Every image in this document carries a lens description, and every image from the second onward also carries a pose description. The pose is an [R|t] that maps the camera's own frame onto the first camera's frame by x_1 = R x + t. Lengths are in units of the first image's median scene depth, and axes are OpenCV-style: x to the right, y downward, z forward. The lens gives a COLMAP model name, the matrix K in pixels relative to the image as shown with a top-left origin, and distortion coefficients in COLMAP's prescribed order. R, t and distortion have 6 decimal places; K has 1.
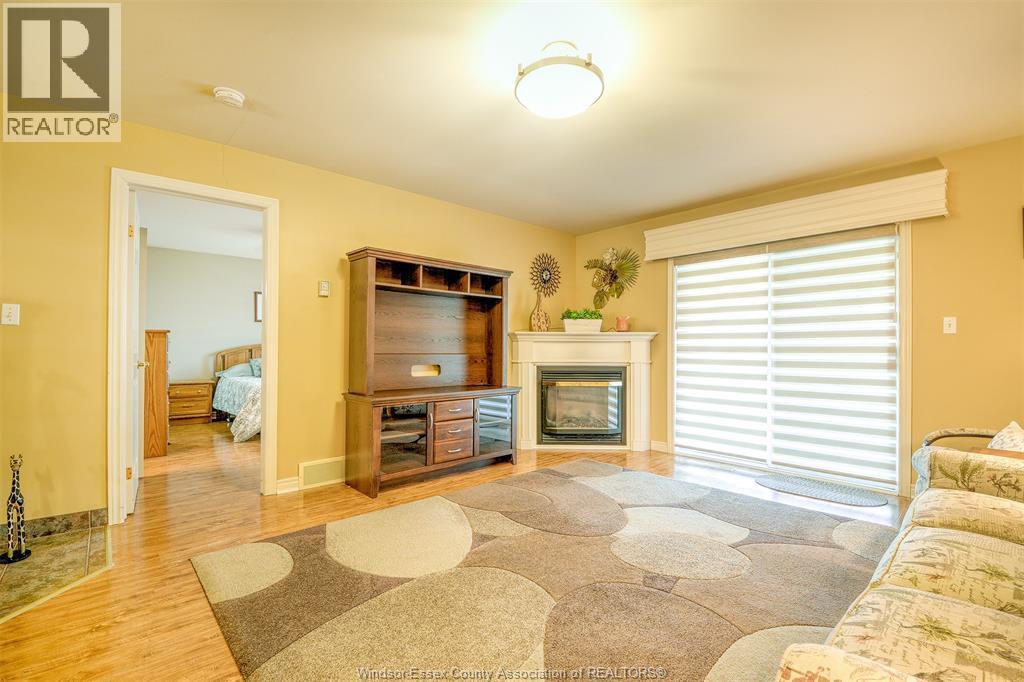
lens RADIAL K [[454.4, 0, 523.7], [0, 454.4, 345.0], [0, 0, 1]] dist [-0.001709, -0.000464]
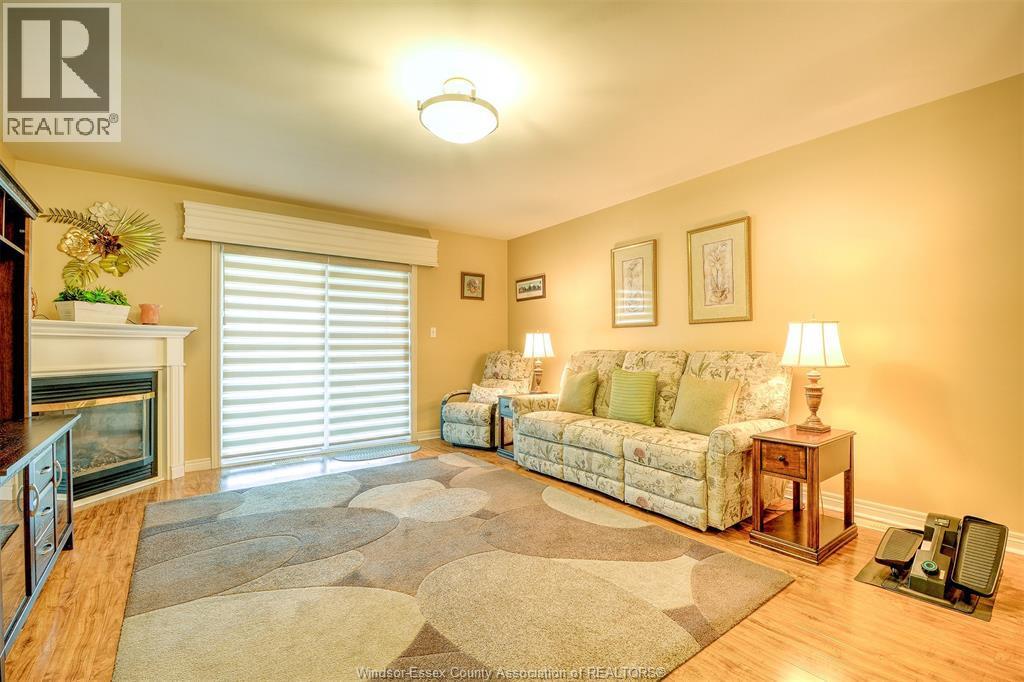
lens RADIAL K [[454.4, 0, 523.7], [0, 454.4, 345.0], [0, 0, 1]] dist [-0.001709, -0.000464]
pose [[0.097367, 0.000043, 0.995249, -0.556913], [-0.003285, 0.999995, 0.000278, 0.001680], [-0.995243, -0.003297, 0.097367, 0.390136]]
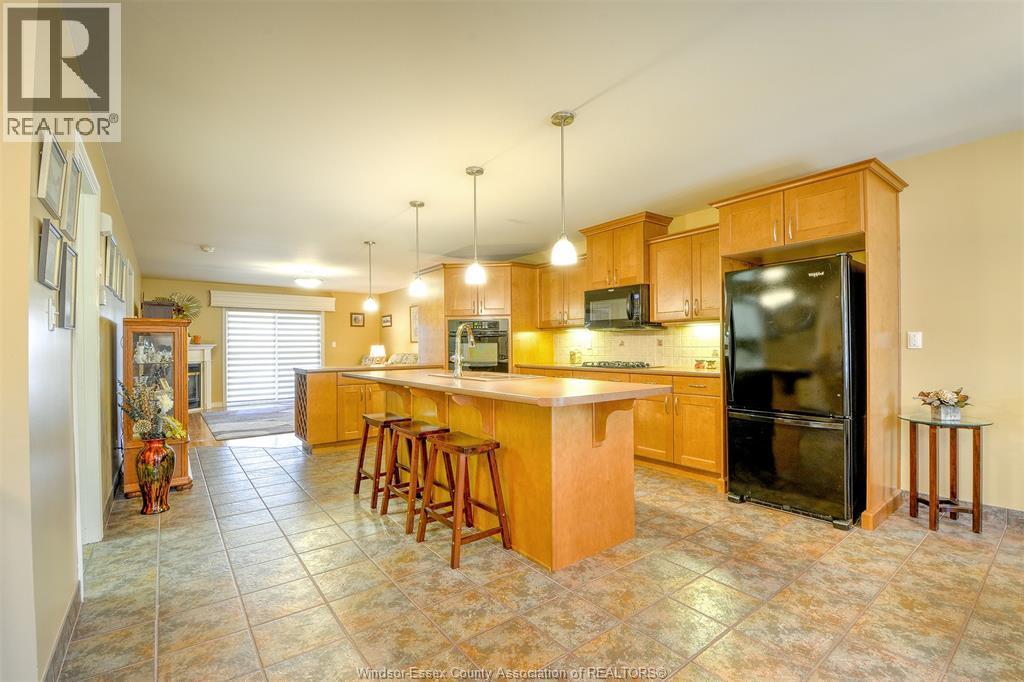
lens RADIAL K [[454.4, 0, 523.7], [0, 454.4, 345.0], [0, 0, 1]] dist [-0.001709, -0.000464]
pose [[0.088293, 0.002358, 0.996092, -1.756880], [0.003298, 0.999991, -0.002659, -0.020525], [-0.996089, 0.003520, 0.088284, -0.528978]]
